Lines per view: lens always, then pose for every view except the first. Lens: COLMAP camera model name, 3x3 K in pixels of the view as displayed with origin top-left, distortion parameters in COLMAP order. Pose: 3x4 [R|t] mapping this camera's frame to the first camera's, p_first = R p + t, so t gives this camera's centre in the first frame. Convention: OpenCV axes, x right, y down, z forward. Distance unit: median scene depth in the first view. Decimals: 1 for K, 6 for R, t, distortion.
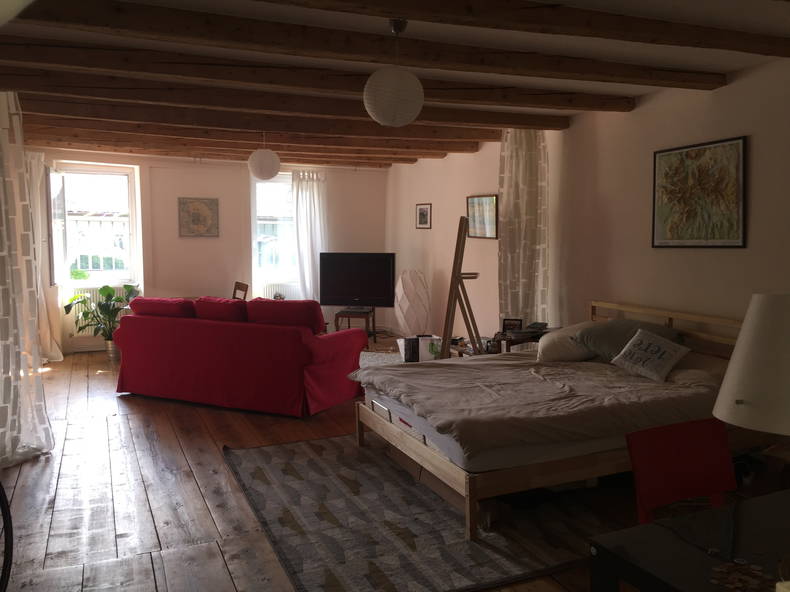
lens RADIAL K [[685.1, 0, 395.0], [0, 685.1, 296.0], [0, 0, 1]] dist [0.038377, -0.010904]
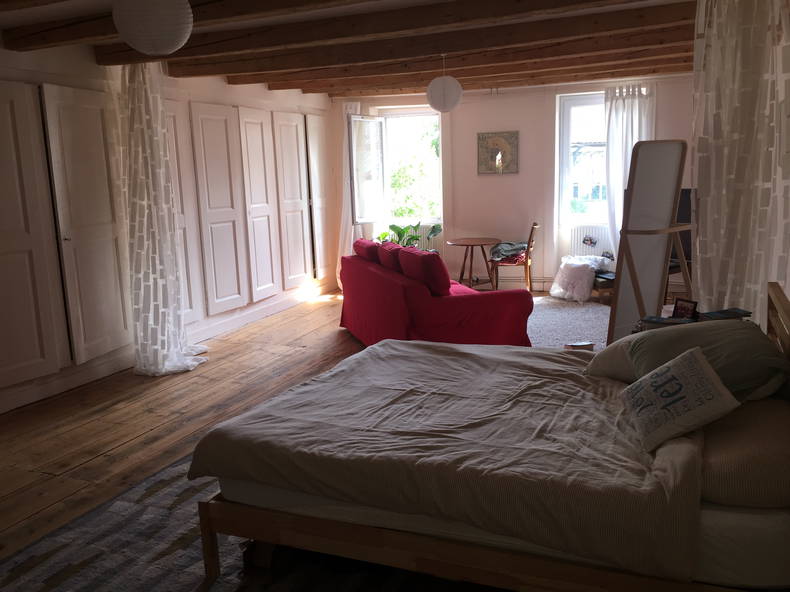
lens RADIAL K [[685.1, 0, 395.0], [0, 685.1, 296.0], [0, 0, 1]] dist [0.038377, -0.010904]
pose [[0.683121, 0.103771, -0.722895, 0.321791], [-0.026288, 0.992706, 0.117660, -0.027699], [0.729832, -0.061373, 0.680866, 0.252880]]
